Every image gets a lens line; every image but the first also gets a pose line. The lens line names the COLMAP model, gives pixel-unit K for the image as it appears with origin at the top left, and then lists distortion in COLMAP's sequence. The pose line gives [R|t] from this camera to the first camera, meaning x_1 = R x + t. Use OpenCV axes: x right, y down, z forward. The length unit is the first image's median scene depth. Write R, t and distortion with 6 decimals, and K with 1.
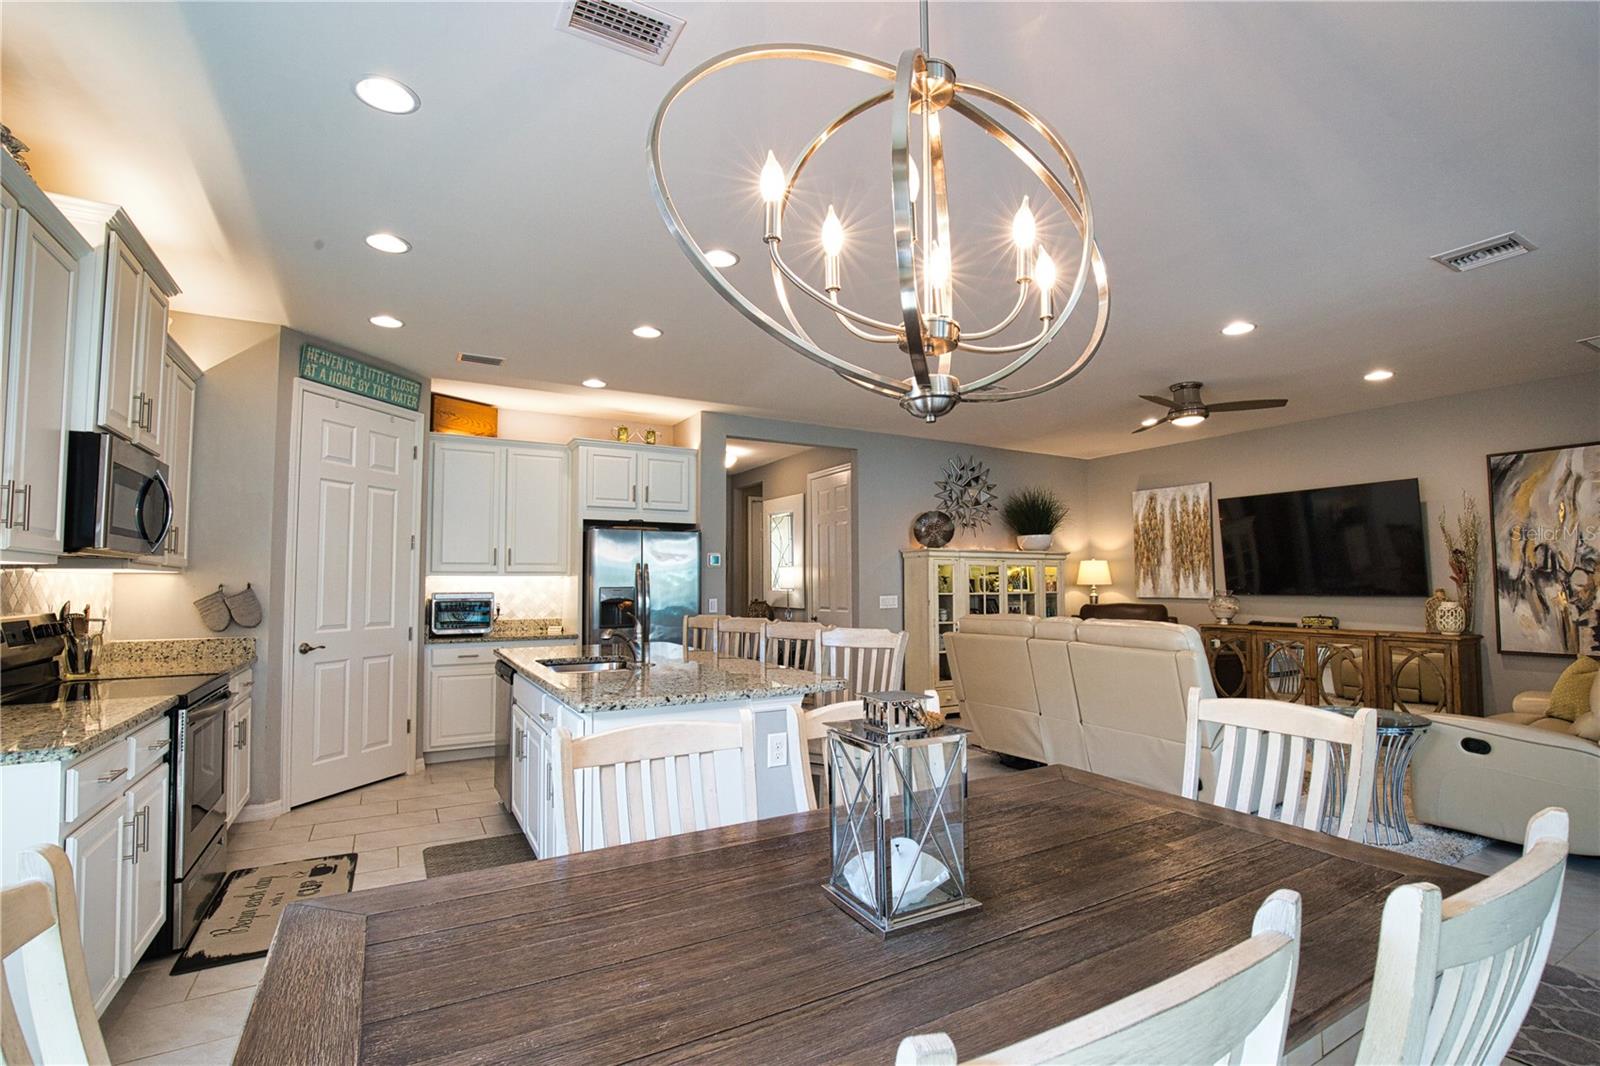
lens RADIAL K [[731.0, 0, 808.1], [0, 731.0, 541.7], [0, 0, 1]] dist [-0.039780, 0.009332]
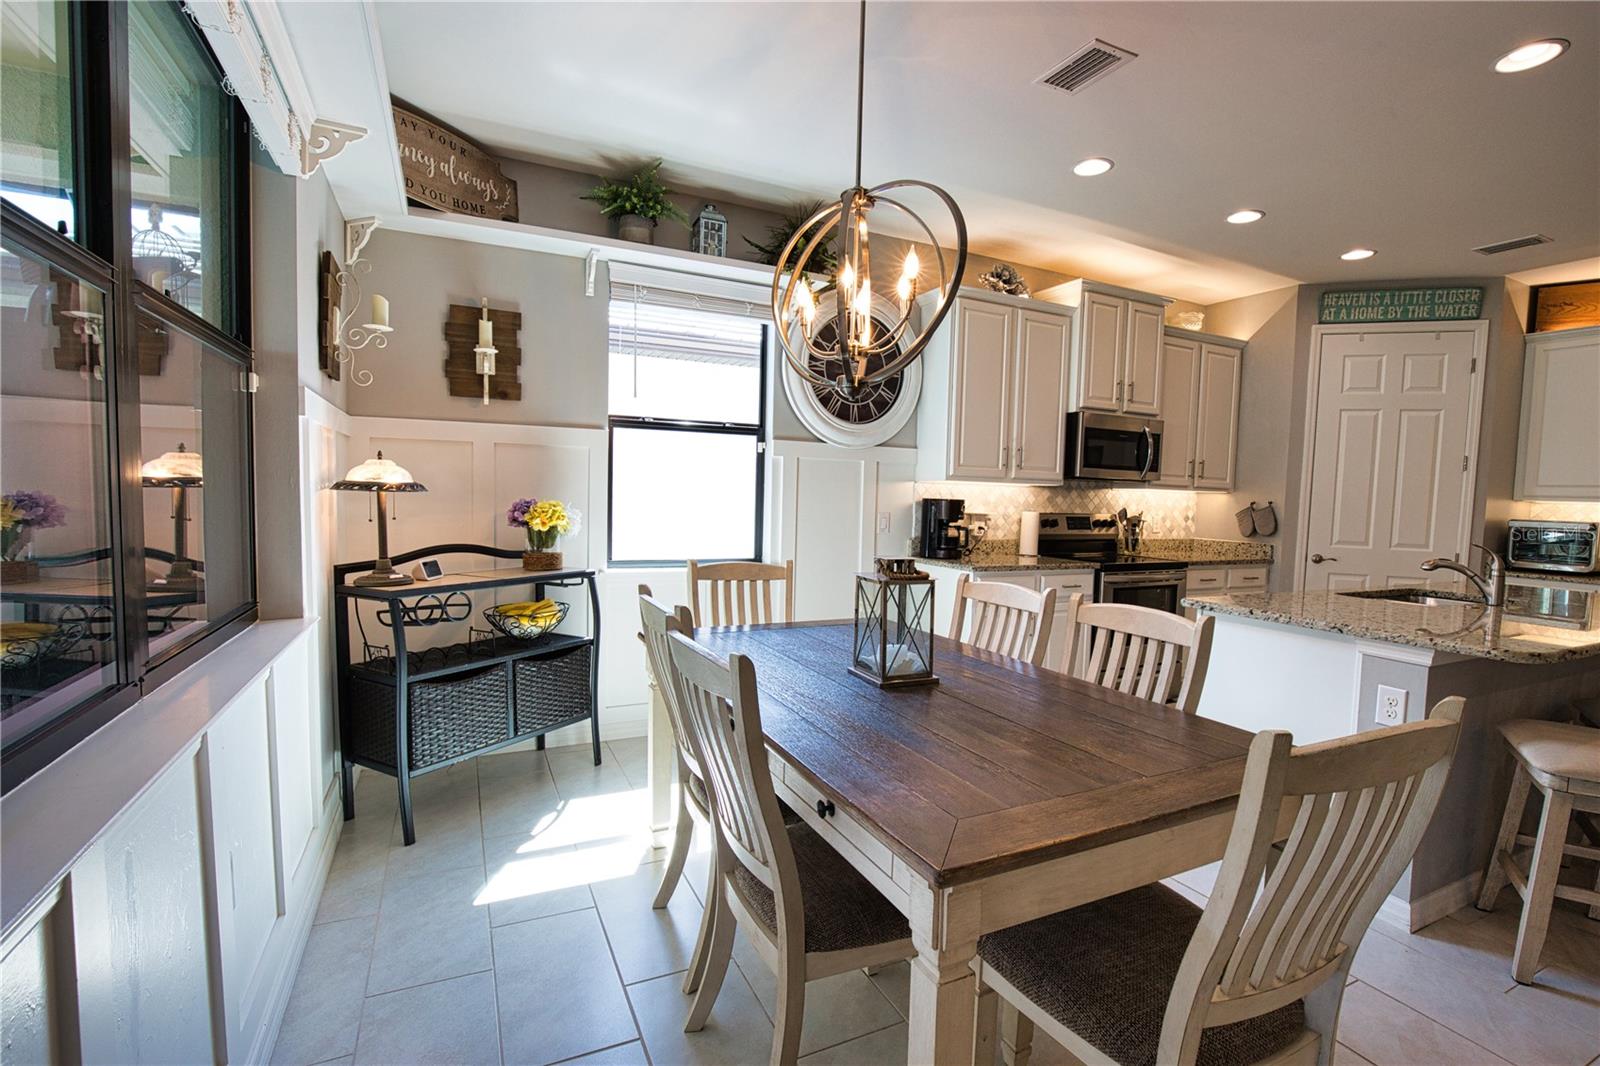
lens RADIAL K [[721.9, 0, 807.6], [0, 721.9, 540.8], [0, 0, 1]] dist [-0.043082, 0.009347]
pose [[-0.070639, 0.072029, -0.994898, 0.391988], [0.031735, 0.997047, 0.069931, 0.010068], [0.996997, -0.026633, -0.072716, 0.199222]]
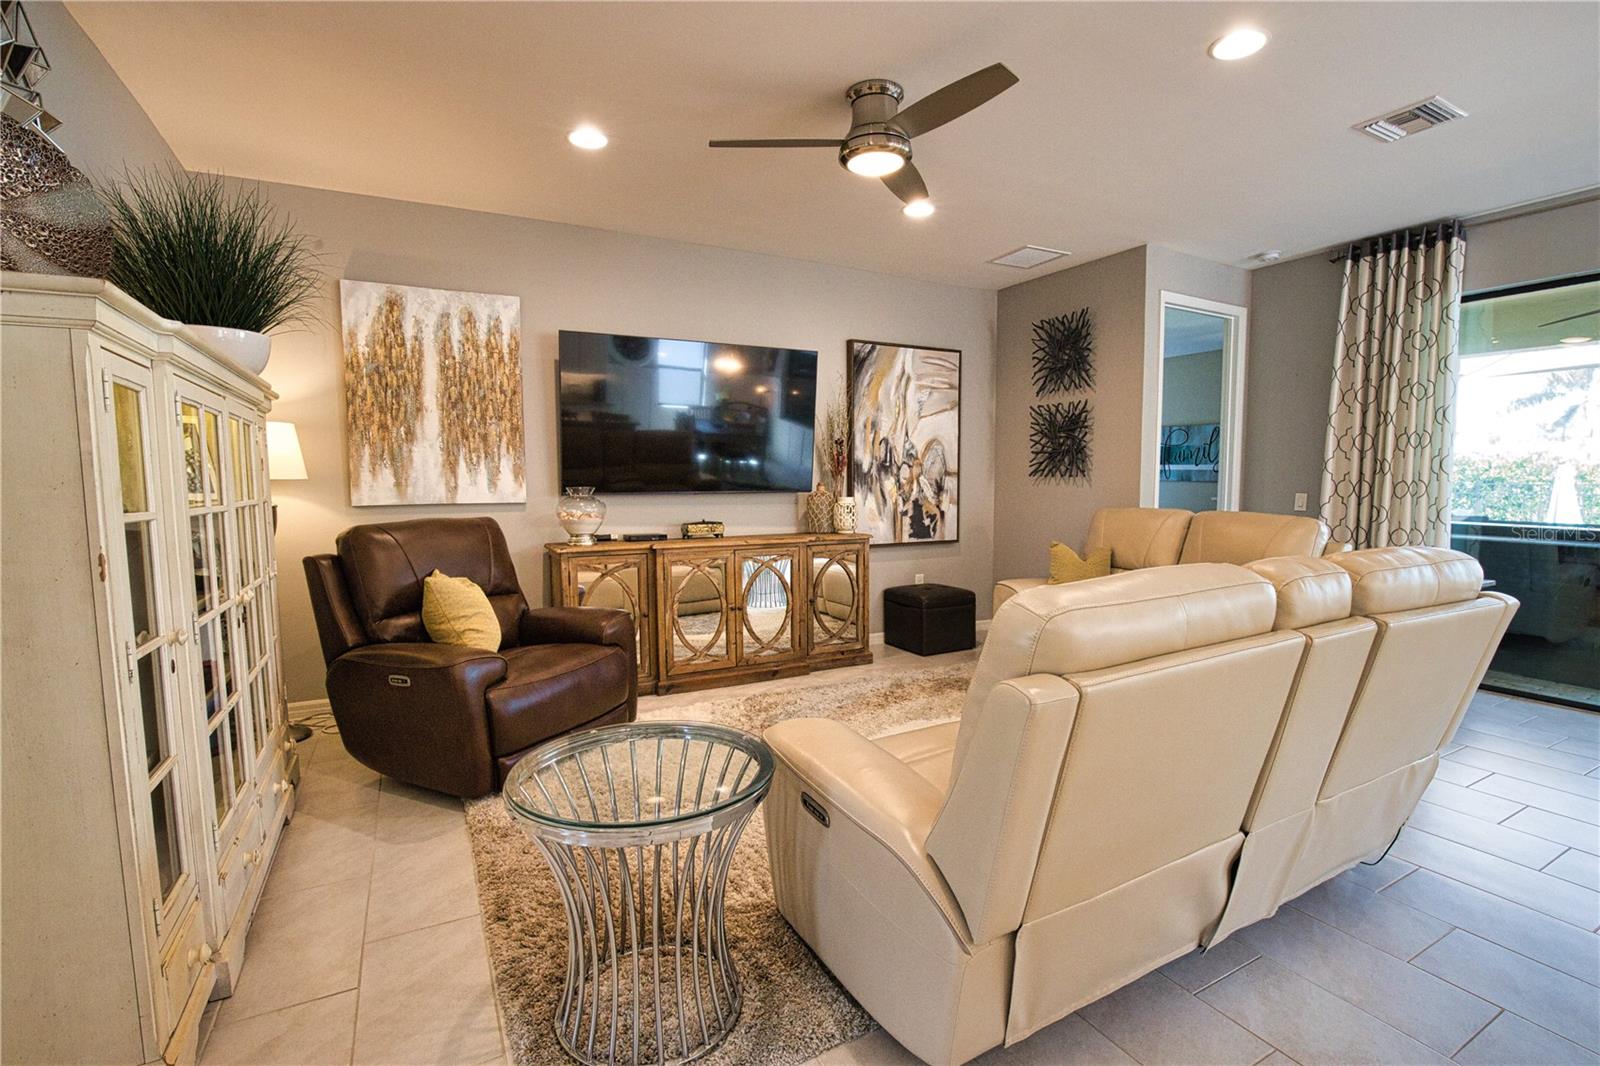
lens RADIAL K [[721.9, 0, 807.6], [0, 721.9, 540.8], [0, 0, 1]] dist [-0.043082, 0.009347]
pose [[0.030615, -0.086835, 0.995752, -0.013922], [-0.055972, 0.994507, 0.088448, 0.062031], [-0.997963, -0.058442, 0.025587, 1.024664]]
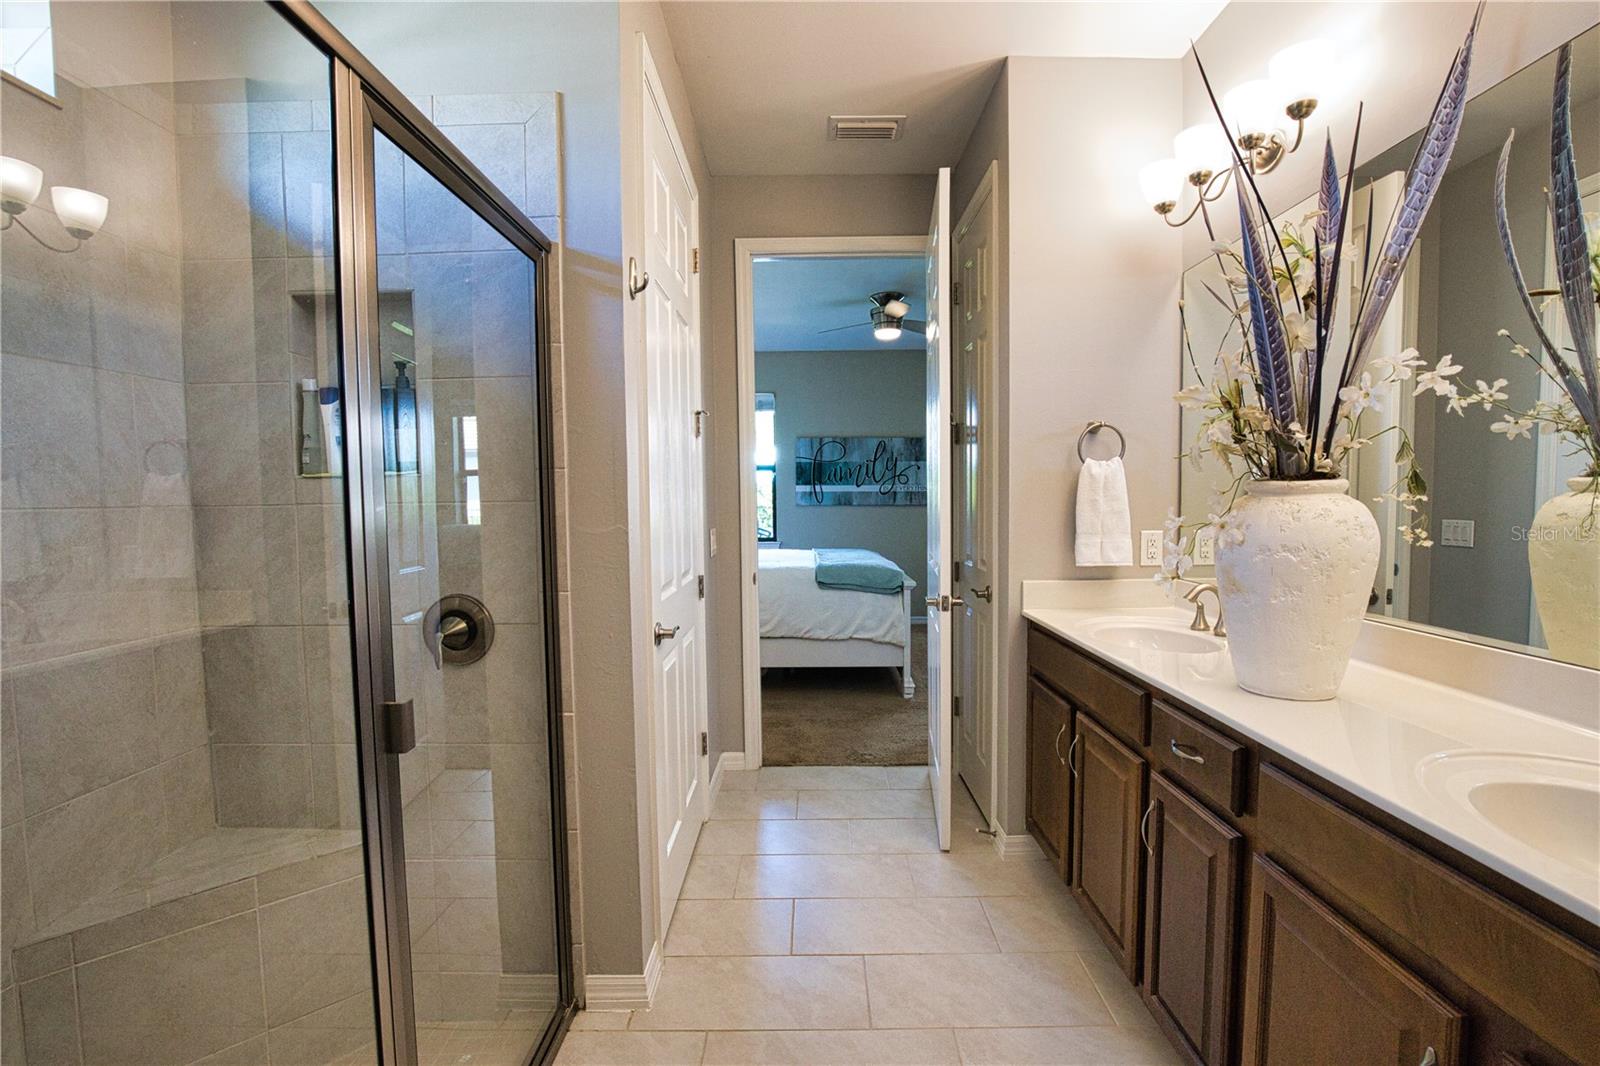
lens RADIAL K [[721.9, 0, 807.6], [0, 721.9, 540.8], [0, 0, 1]] dist [-0.043082, 0.009347]
pose [[-0.868000, -0.016552, 0.496288, 1.046471], [-0.017468, 0.999844, 0.002796, 0.085768], [-0.496256, -0.006242, -0.868154, 1.415787]]
